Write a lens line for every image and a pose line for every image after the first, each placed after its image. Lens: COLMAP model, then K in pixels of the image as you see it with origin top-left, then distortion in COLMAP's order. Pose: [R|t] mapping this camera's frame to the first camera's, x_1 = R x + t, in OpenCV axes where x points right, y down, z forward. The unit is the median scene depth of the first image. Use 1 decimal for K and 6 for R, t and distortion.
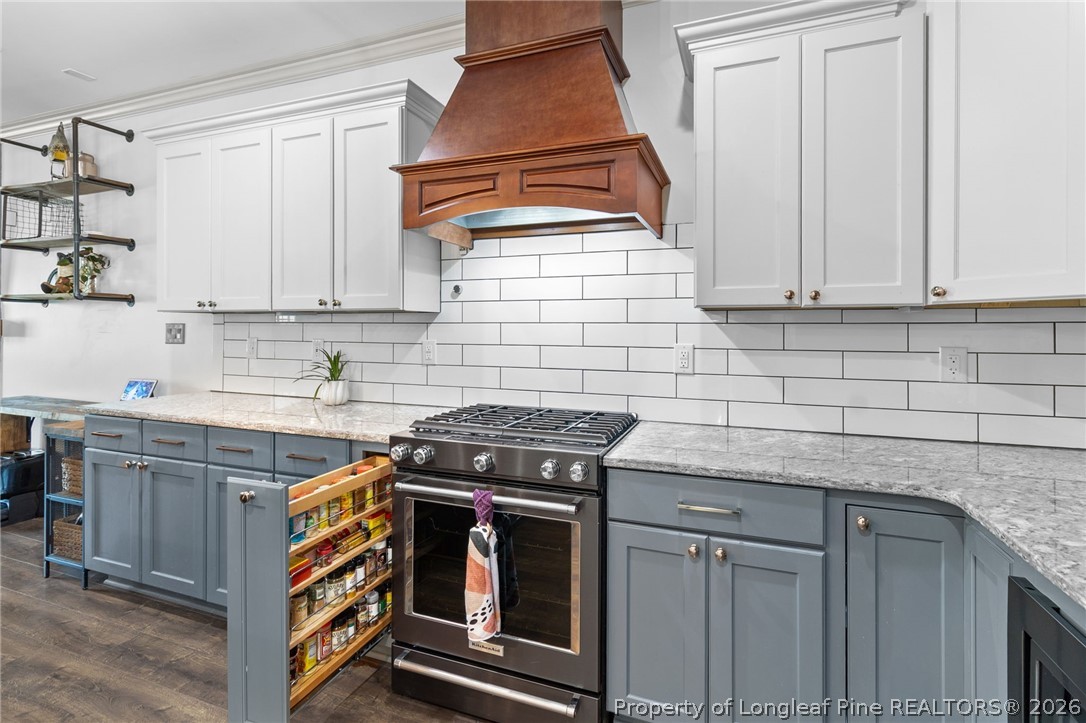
lens RADIAL K [[510.8, 0, 547.0], [0, 510.8, 333.3], [0, 0, 1]] dist [0.002629, 0.000129]
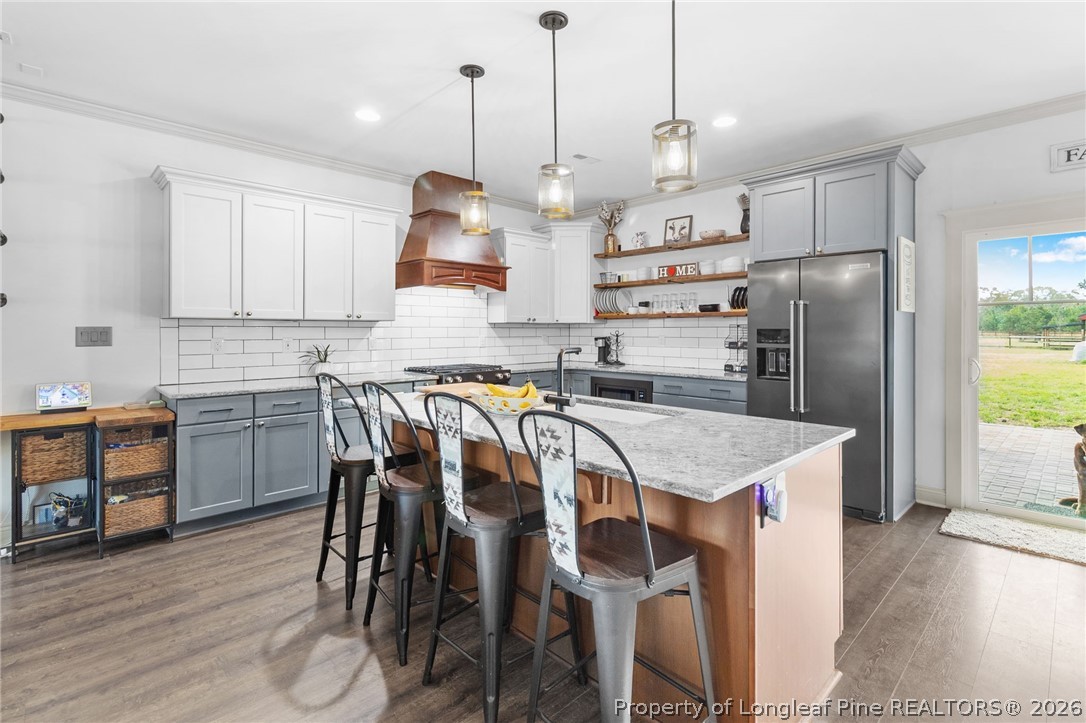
lens RADIAL K [[510.8, 0, 547.0], [0, 510.8, 333.3], [0, 0, 1]] dist [0.002629, 0.000129]
pose [[0.436604, -0.011616, 0.899579, -4.004568], [0.008776, 0.999924, 0.008653, -0.021544], [-0.899611, 0.004117, 0.436673, -0.892203]]
